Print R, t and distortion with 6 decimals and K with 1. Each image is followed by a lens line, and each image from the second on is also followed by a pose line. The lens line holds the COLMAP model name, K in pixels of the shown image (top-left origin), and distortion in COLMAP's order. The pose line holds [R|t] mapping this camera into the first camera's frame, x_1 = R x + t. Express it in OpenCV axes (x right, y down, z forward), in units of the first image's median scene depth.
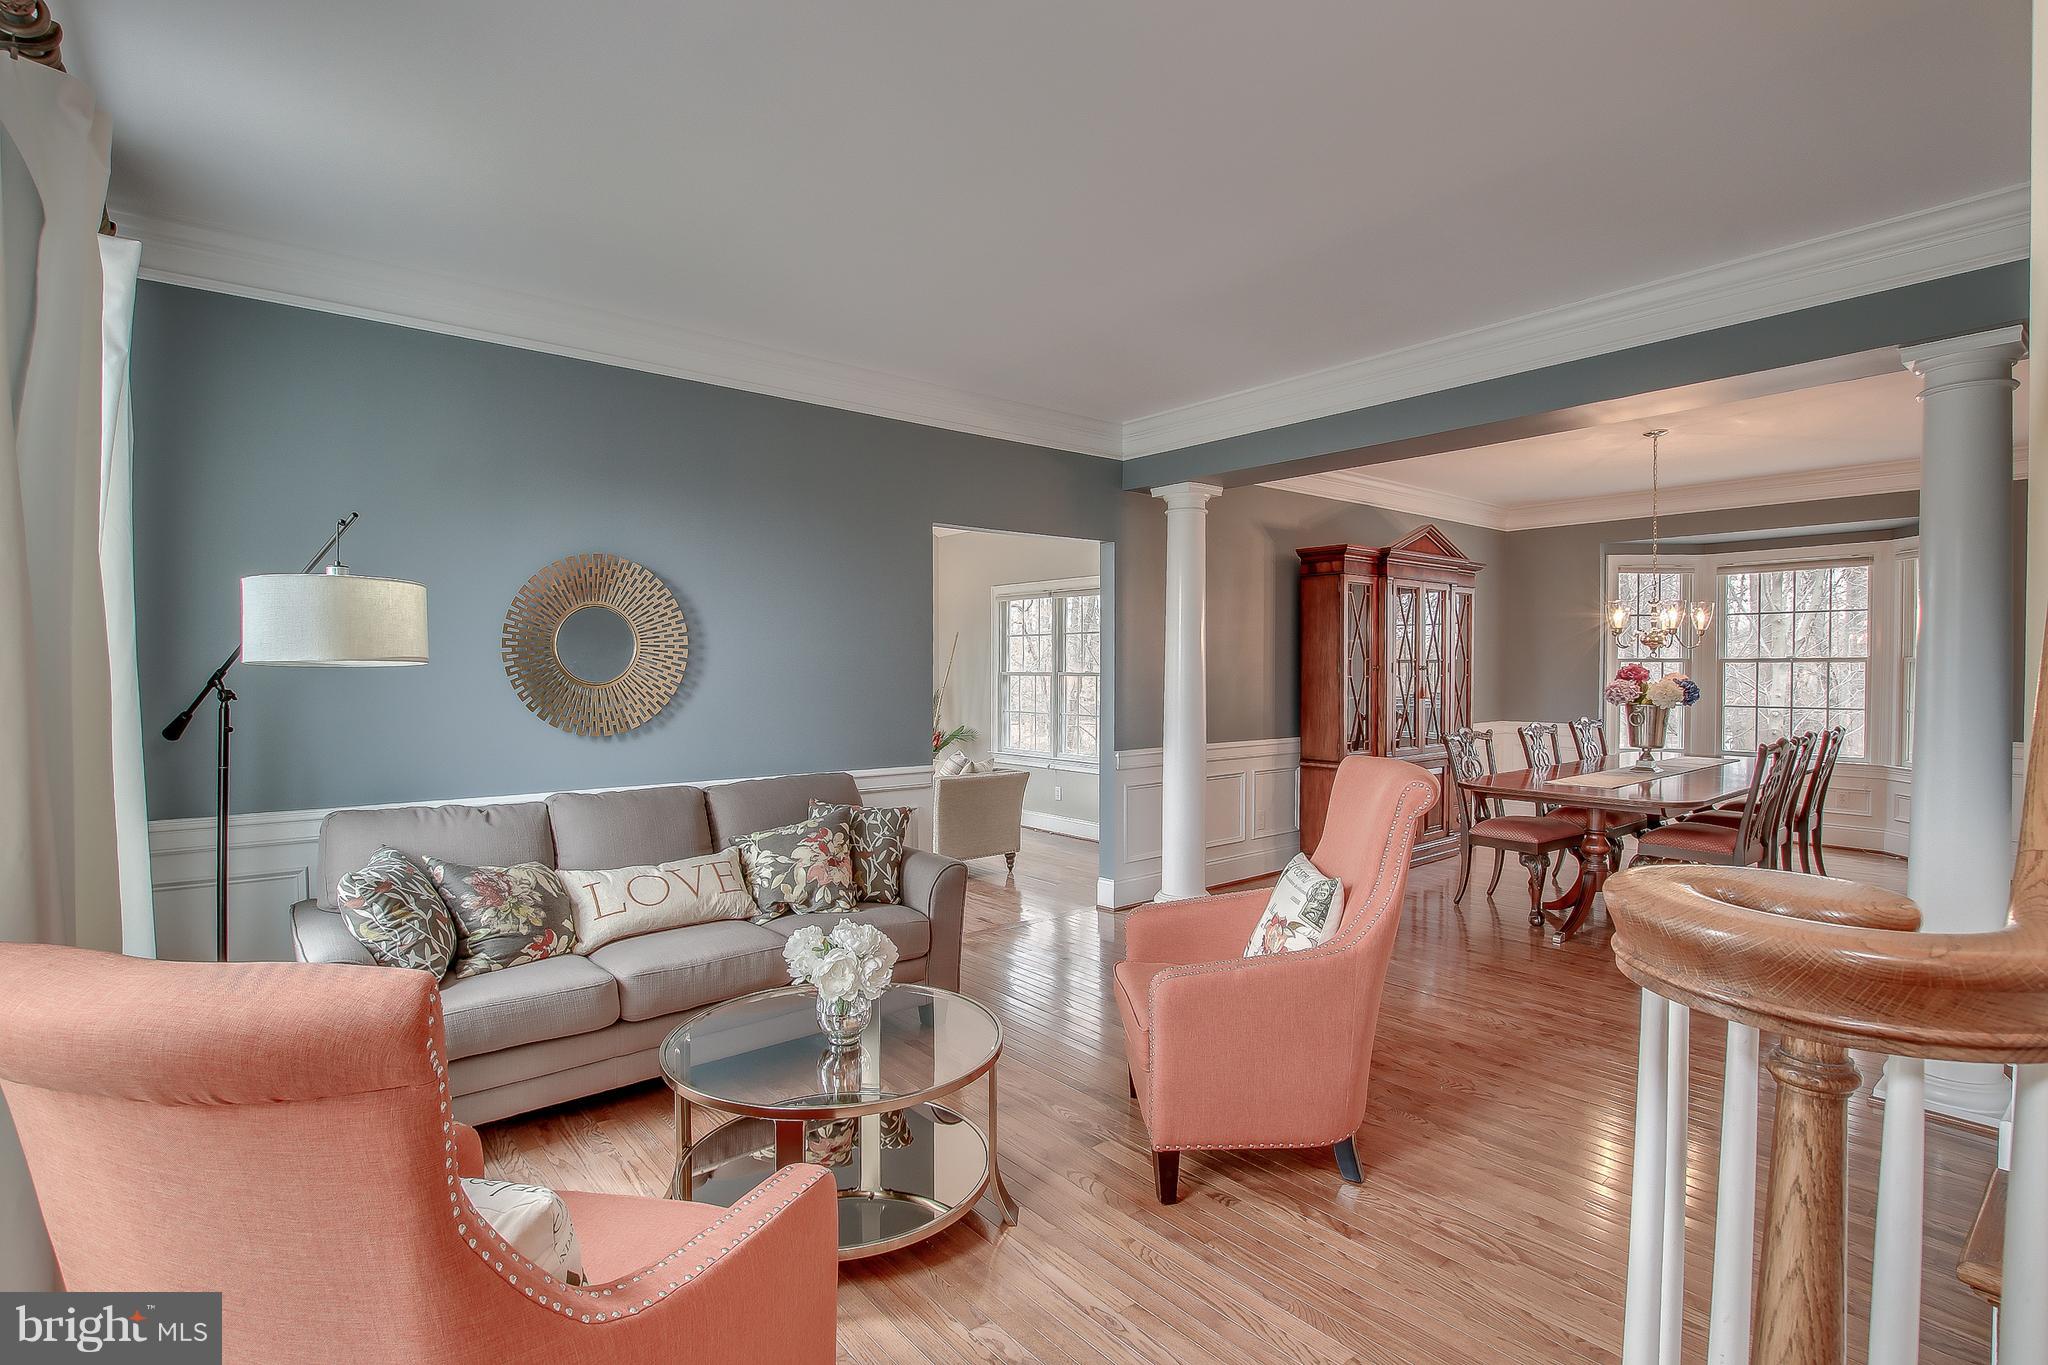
lens RADIAL K [[935.0, 0, 1000.1], [0, 935.0, 687.0], [0, 0, 1]] dist [-0.027341, 0.001952]
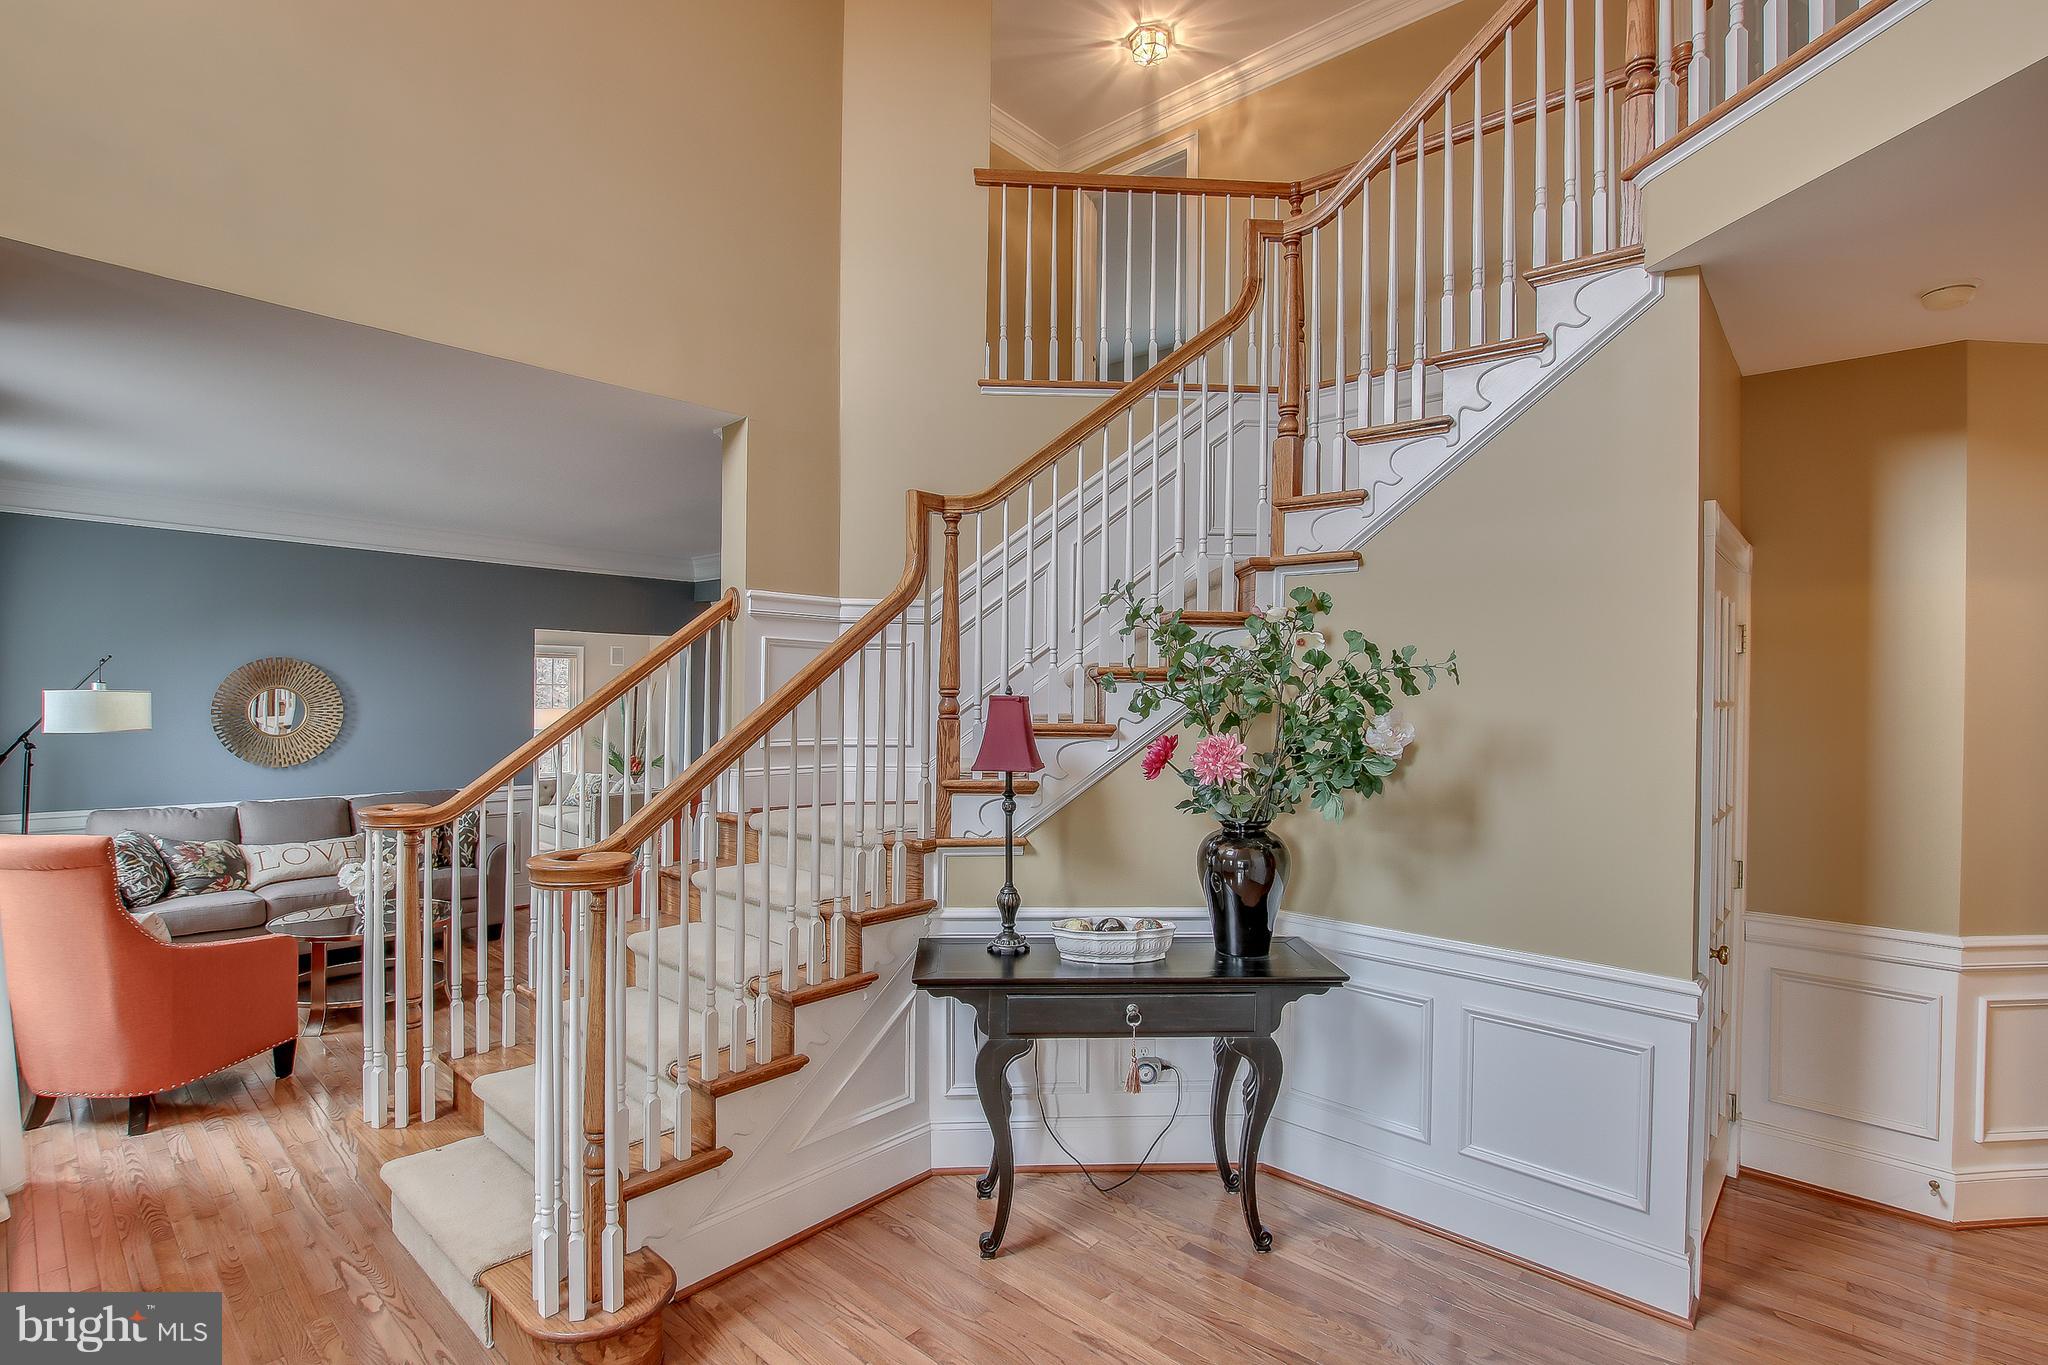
lens RADIAL K [[935.0, 0, 1020.7], [0, 935.0, 698.9], [0, 0, 1]] dist [-0.027341, 0.001952]
pose [[0.987804, 0.010340, 0.155361, 0.773603], [-0.009078, 0.999920, -0.008826, -0.083020], [-0.155440, 0.007308, 0.987818, -1.026210]]
